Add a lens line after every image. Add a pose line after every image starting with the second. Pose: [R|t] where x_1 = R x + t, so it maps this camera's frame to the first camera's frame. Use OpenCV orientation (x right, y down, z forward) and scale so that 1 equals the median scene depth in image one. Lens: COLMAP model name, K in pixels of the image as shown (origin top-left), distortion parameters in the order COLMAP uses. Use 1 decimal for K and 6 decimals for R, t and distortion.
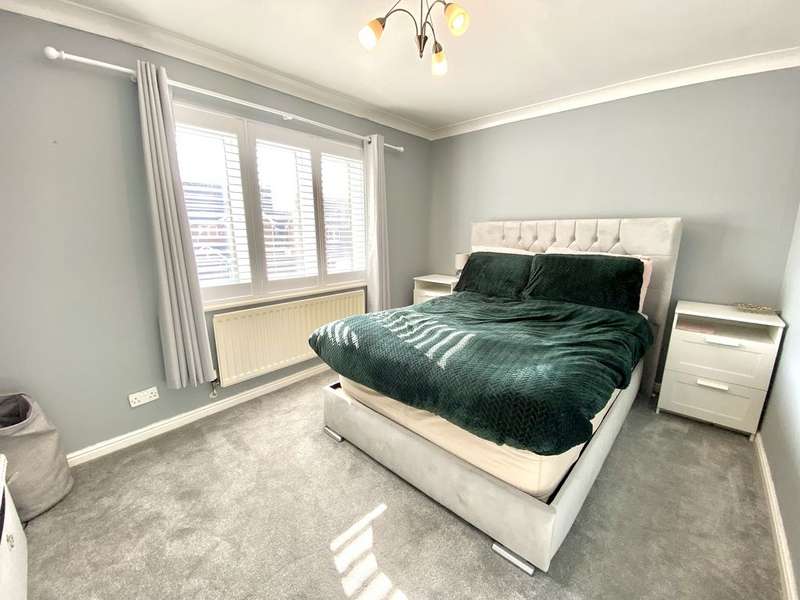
lens RADIAL K [[323.0, 0, 399.1], [0, 323.0, 300.5], [0, 0, 1]] dist [0.025939, -0.023812]
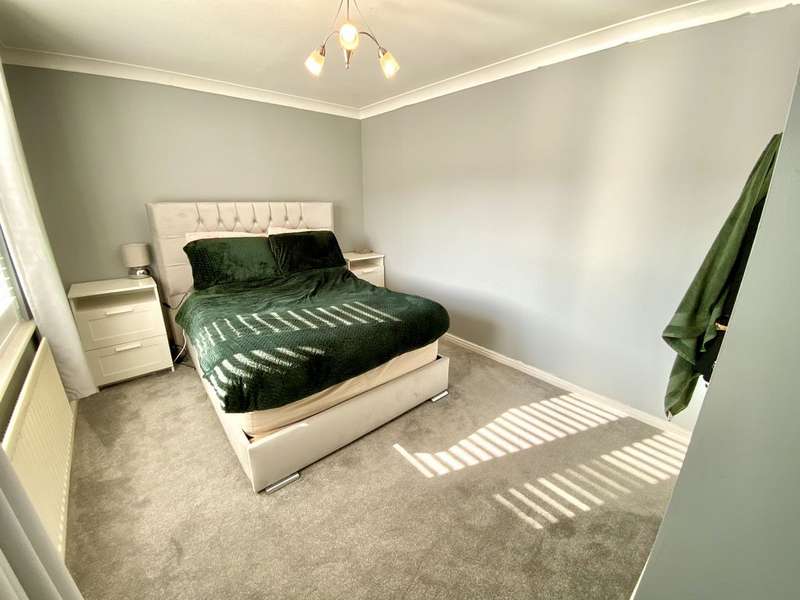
lens RADIAL K [[323.0, 0, 399.1], [0, 323.0, 300.5], [0, 0, 1]] dist [0.025939, -0.023812]
pose [[0.116235, -0.294962, 0.948413, -0.825036], [0.200664, 0.942168, 0.268427, -0.179158], [-0.972740, 0.159111, 0.168701, 0.527673]]
